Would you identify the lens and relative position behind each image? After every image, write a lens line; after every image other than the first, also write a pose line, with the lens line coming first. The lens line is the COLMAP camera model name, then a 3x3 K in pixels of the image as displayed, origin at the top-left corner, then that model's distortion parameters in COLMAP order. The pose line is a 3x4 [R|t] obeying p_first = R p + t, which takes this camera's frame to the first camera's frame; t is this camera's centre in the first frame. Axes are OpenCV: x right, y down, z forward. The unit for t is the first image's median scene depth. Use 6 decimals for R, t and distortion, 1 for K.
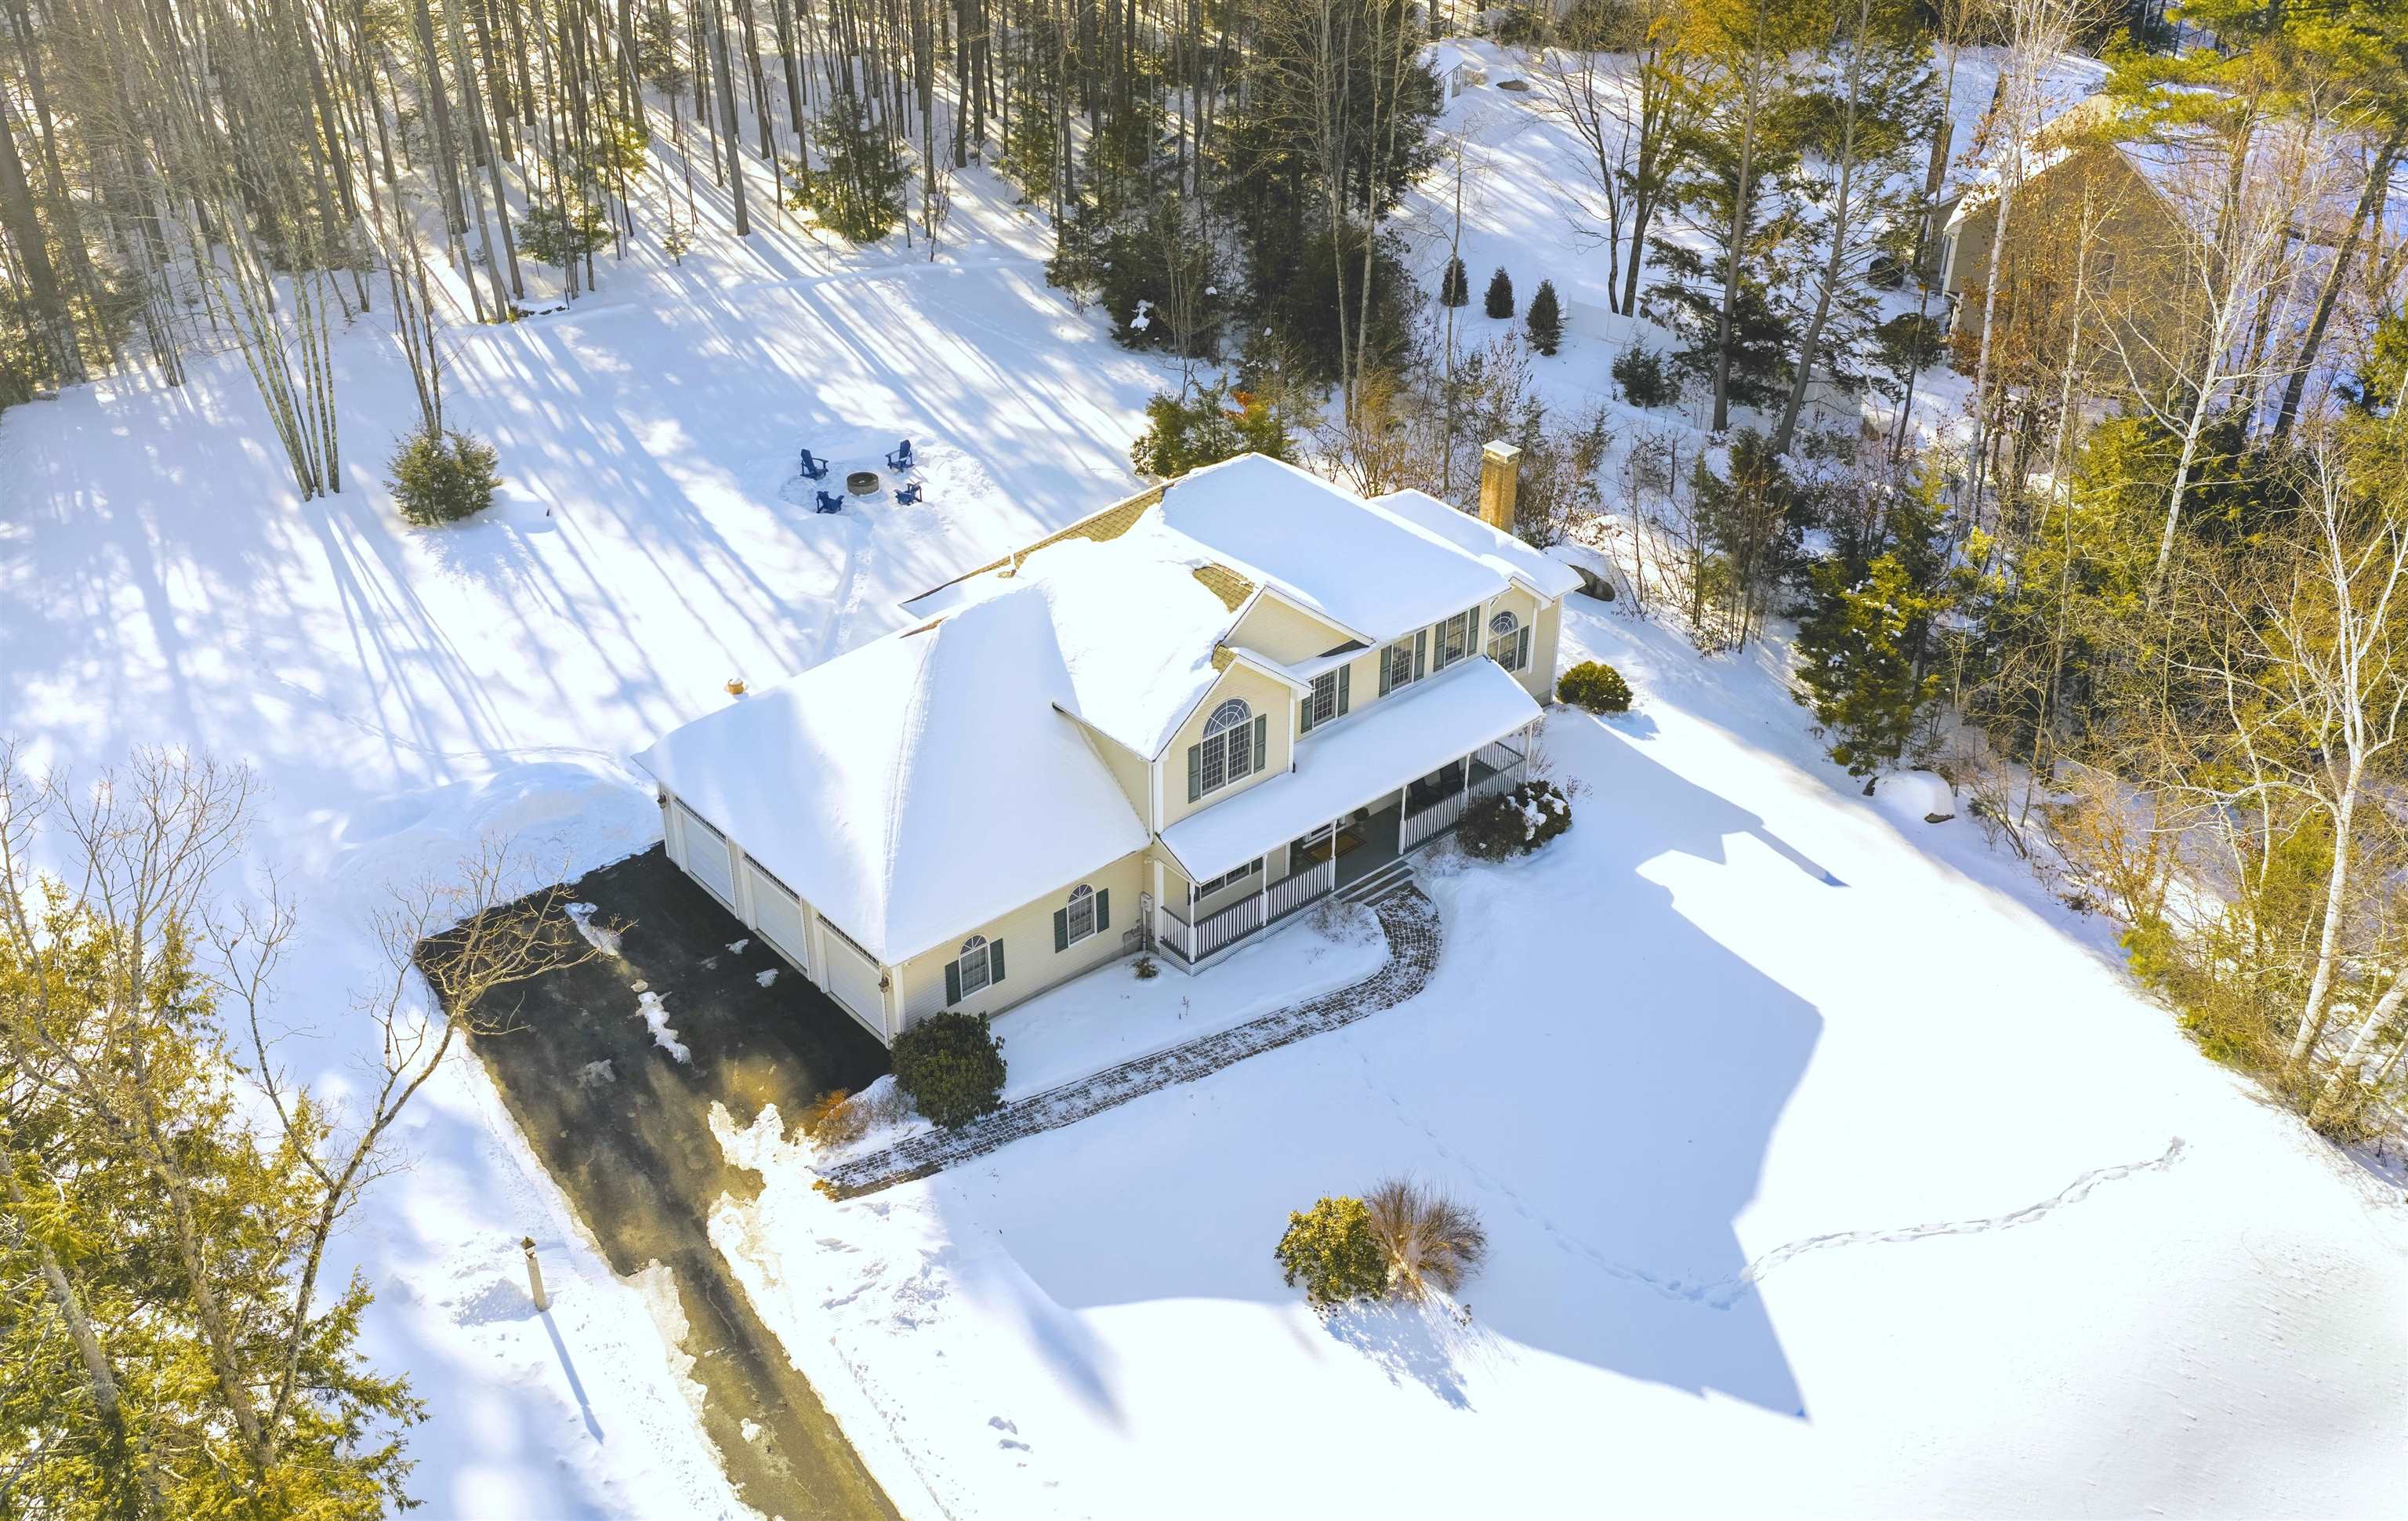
lens RADIAL K [[2544.3, 0, 1204.0], [0, 2544.3, 760.5], [0, 0, 1]] dist [0.001692, -0.005132]
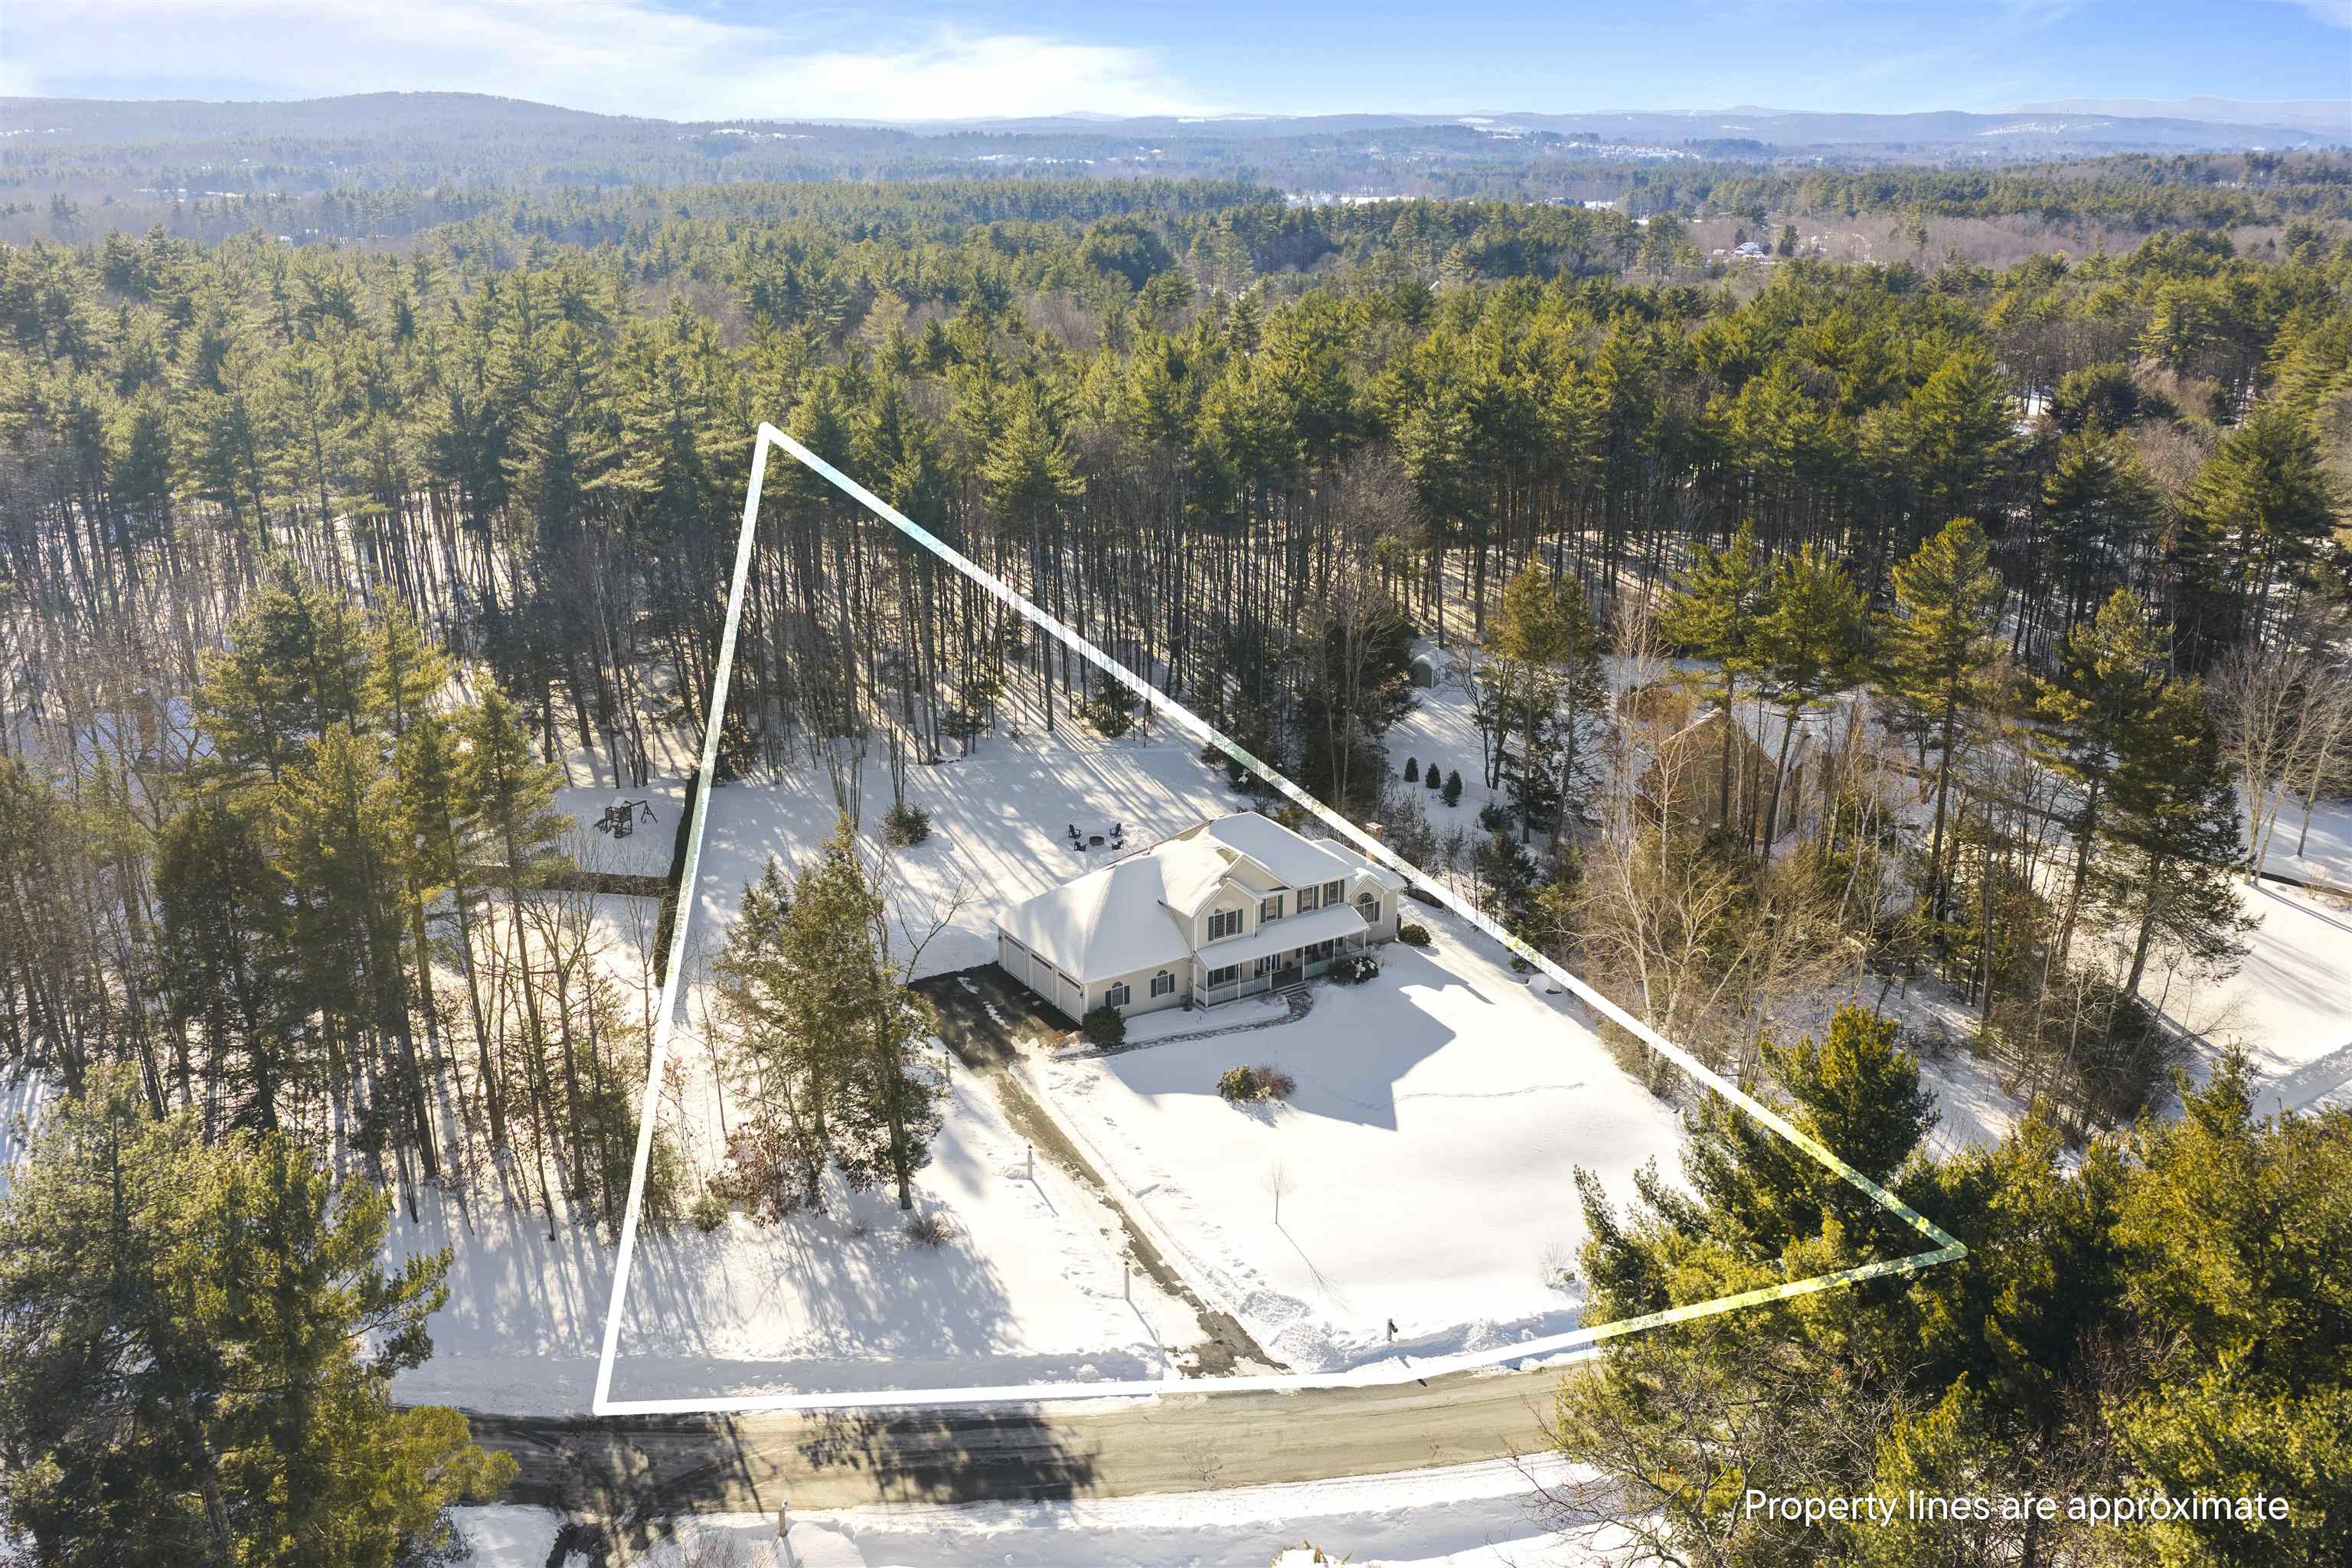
lens RADIAL K [[1970.9, 0, 1185.2], [0, 1970.9, 734.3], [0, 0, 1]] dist [0.005867, -0.001540]
pose [[0.993374, 0.042263, -0.106871, 0.137518], [-0.065011, 0.973488, -0.219305, 0.198833], [0.094769, 0.224799, 0.969786, -0.750084]]
